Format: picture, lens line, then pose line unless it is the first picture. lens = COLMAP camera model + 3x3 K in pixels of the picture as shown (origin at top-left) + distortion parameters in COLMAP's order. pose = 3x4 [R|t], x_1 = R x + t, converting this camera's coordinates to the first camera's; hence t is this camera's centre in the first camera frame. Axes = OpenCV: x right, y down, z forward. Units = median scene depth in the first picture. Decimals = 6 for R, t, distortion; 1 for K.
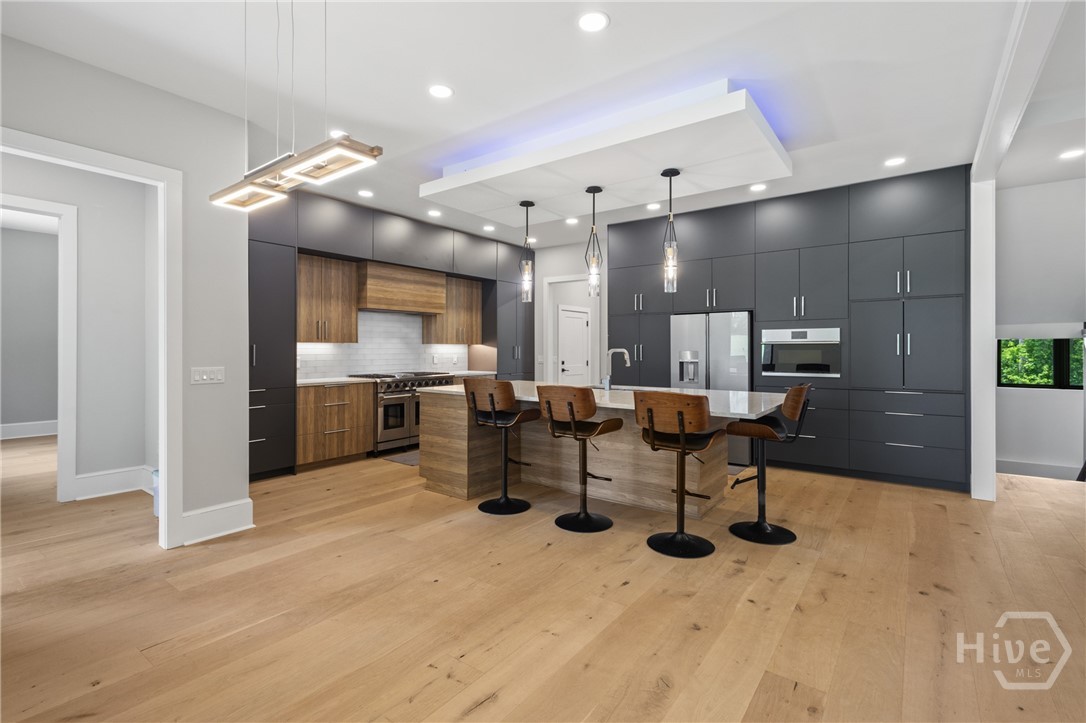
lens RADIAL K [[500.0, 0, 543.7], [0, 500.0, 352.4], [0, 0, 1]] dist [0.002326, 0.000165]
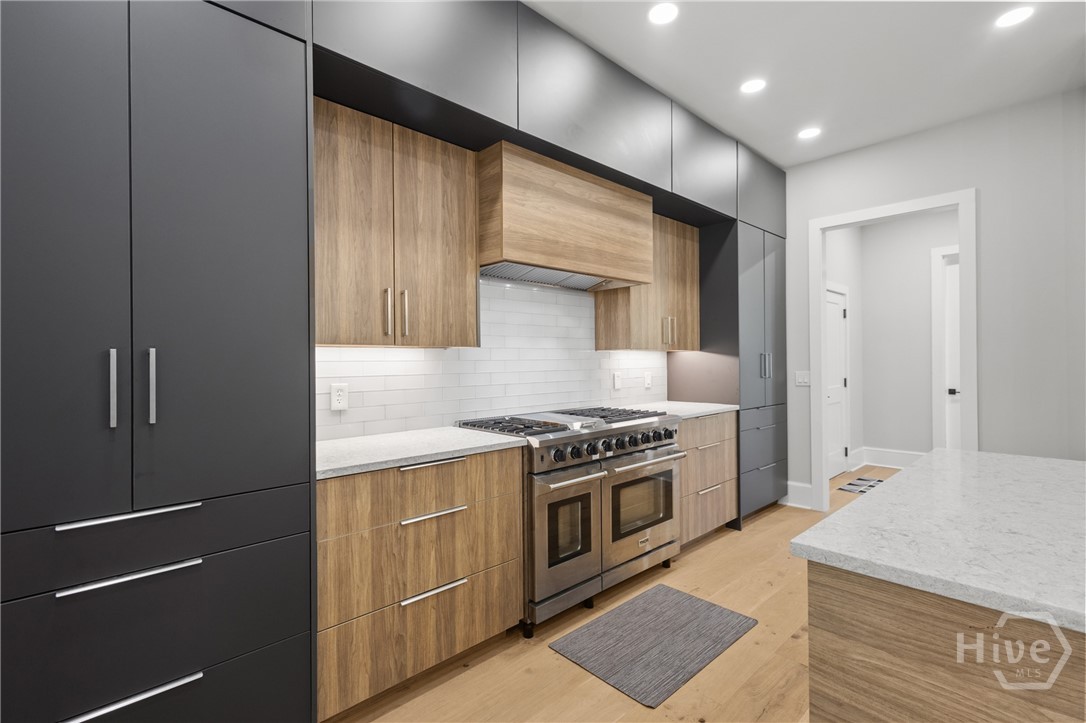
lens RADIAL K [[500.0, 0, 542.0], [0, 500.0, 363.9], [0, 0, 1]] dist [0.002326, 0.000165]
pose [[0.984674, -0.012440, -0.173958, -0.251962], [0.011994, 0.999922, -0.003620, -0.002803], [0.173990, 0.001478, 0.984746, 0.607456]]
